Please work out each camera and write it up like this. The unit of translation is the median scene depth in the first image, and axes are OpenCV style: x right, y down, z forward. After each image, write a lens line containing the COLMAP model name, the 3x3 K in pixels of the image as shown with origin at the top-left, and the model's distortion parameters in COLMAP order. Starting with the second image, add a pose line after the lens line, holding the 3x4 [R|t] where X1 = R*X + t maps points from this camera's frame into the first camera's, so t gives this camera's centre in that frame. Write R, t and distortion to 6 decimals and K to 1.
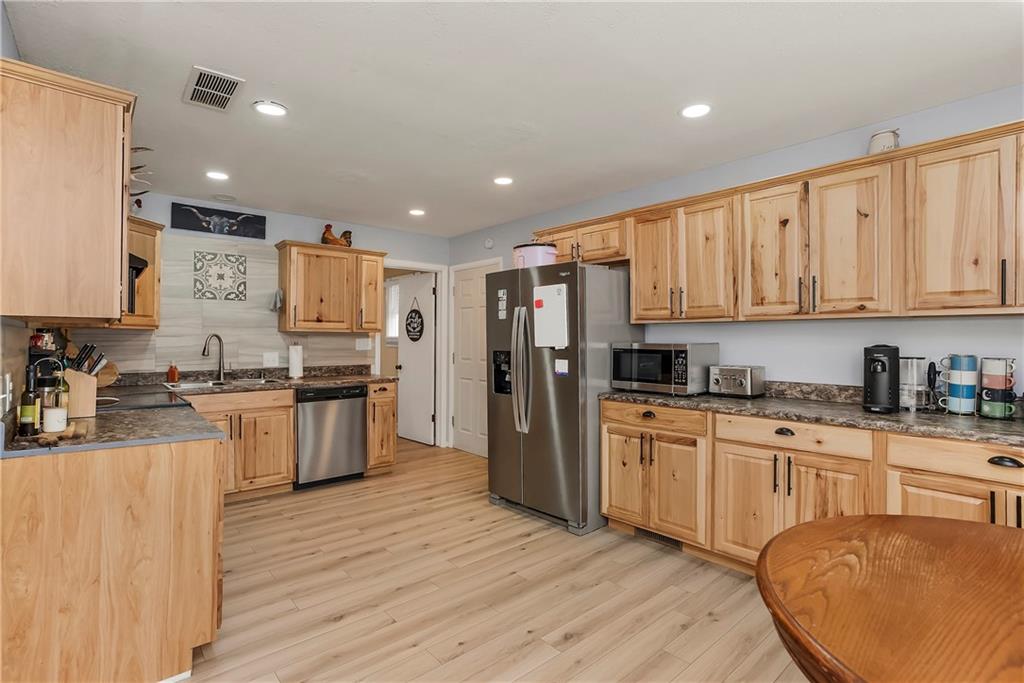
lens RADIAL K [[484.1, 0, 511.9], [0, 484.1, 338.4], [0, 0, 1]] dist [-0.034800, 0.006734]
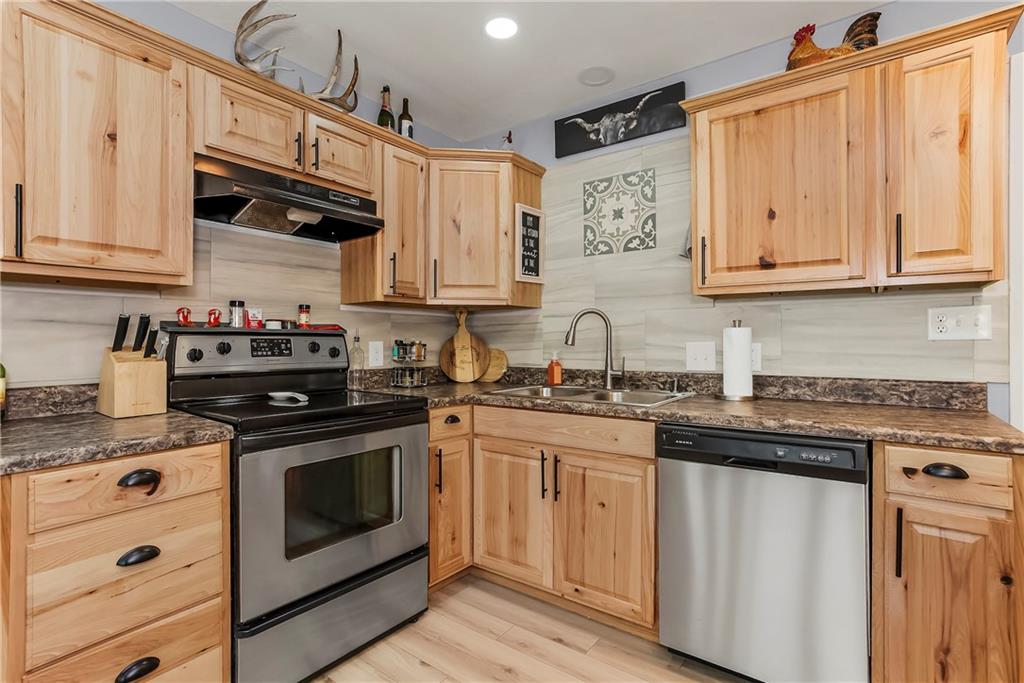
lens RADIAL K [[484.1, 0, 513.9], [0, 484.1, 336.8], [0, 0, 1]] dist [-0.034800, 0.006734]
pose [[0.193554, -0.009817, -0.981040, -0.044572], [0.003548, 0.999950, -0.009307, 0.028864], [0.981083, -0.001679, 0.193579, 0.748593]]
